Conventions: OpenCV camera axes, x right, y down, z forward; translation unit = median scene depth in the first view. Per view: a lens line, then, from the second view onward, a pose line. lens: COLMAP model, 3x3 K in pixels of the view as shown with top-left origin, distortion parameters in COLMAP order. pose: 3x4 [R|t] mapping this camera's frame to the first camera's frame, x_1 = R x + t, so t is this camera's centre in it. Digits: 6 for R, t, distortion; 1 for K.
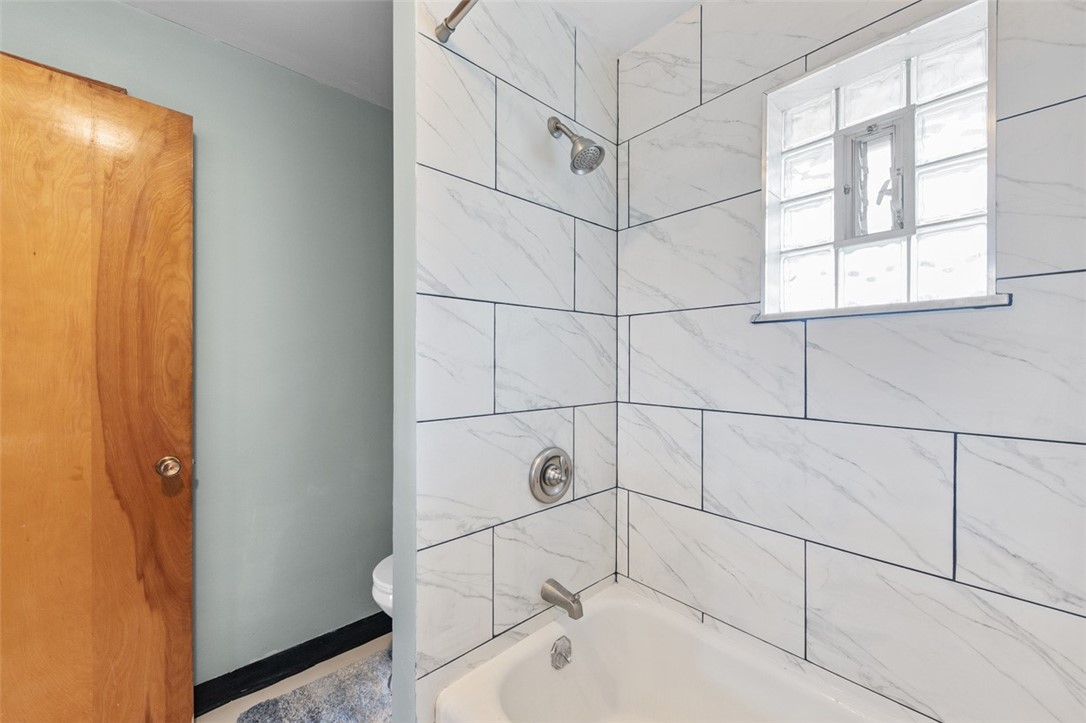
lens RADIAL K [[422.7, 0, 543.9], [0, 422.7, 363.2], [0, 0, 1]] dist [0.007757, -0.004121]
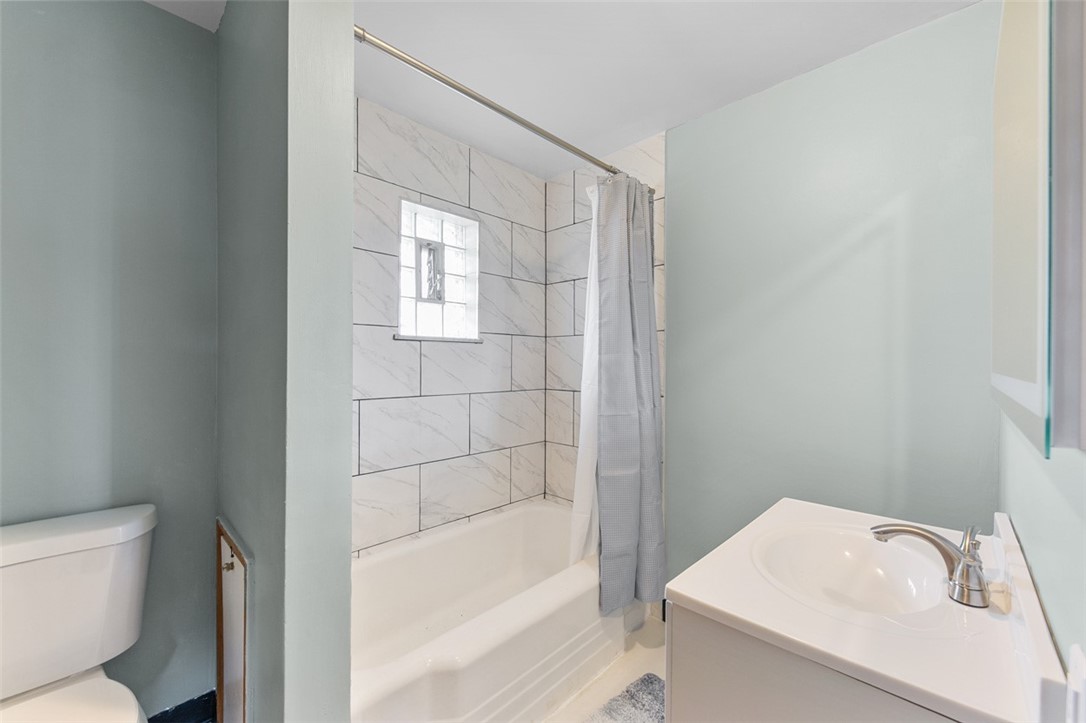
lens RADIAL K [[422.7, 0, 543.2], [0, 422.7, 363.6], [0, 0, 1]] dist [0.007757, -0.004121]
pose [[-0.059551, -0.000219, 0.998225, -1.200729], [-0.000426, 1.000000, 0.000194, -0.006600], [-0.998225, -0.000413, -0.059551, 0.594482]]
